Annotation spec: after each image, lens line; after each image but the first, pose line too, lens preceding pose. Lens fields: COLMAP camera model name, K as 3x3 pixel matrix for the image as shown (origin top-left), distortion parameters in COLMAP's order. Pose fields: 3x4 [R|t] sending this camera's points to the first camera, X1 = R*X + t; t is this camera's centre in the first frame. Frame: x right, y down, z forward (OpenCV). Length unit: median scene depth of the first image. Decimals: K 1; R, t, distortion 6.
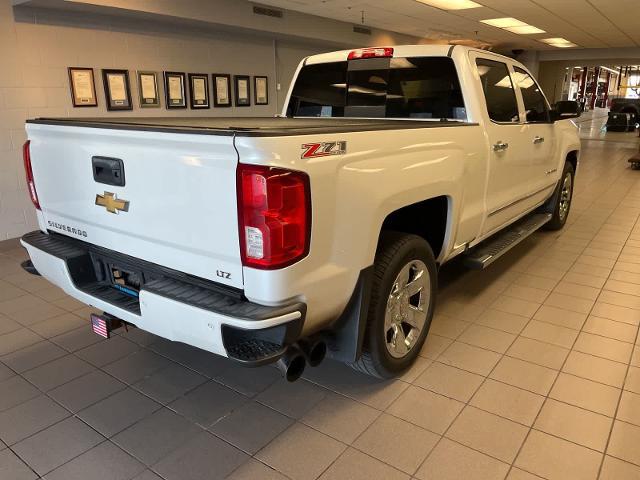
lens RADIAL K [[484.7, 0, 316.9], [0, 484.7, 239.3], [0, 0, 1]] dist [0.071983, -0.104975]
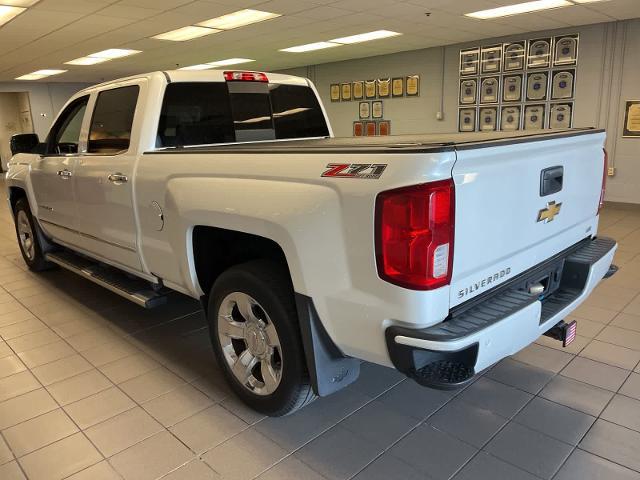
lens RADIAL K [[484.7, 0, 313.3], [0, 484.7, 241.5], [0, 0, 1]] dist [0.071983, -0.104975]
pose [[0.148646, -0.234482, 0.960689, -0.694031], [0.301304, 0.936028, 0.181843, -0.163834], [-0.941871, 0.262429, 0.209787, 0.592624]]
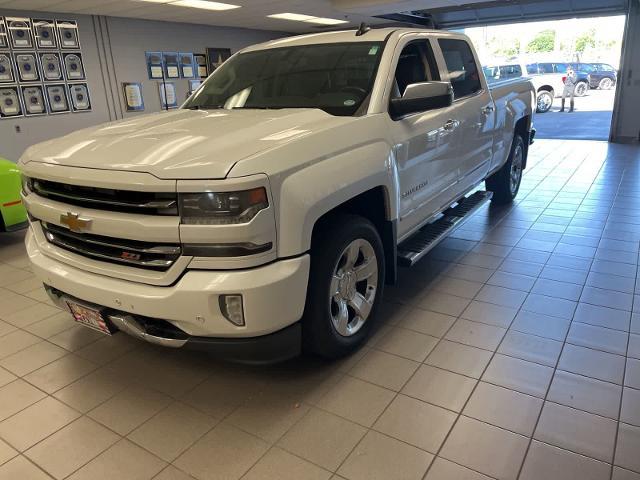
lens RADIAL K [[484.7, 0, 315.8], [0, 484.7, 241.6], [0, 0, 1]] dist [0.071983, -0.104975]
pose [[-0.997532, 0.064704, -0.027272, 0.339458], [0.038247, 0.826418, 0.561756, -0.547736], [0.058886, 0.559327, -0.826853, 1.896668]]
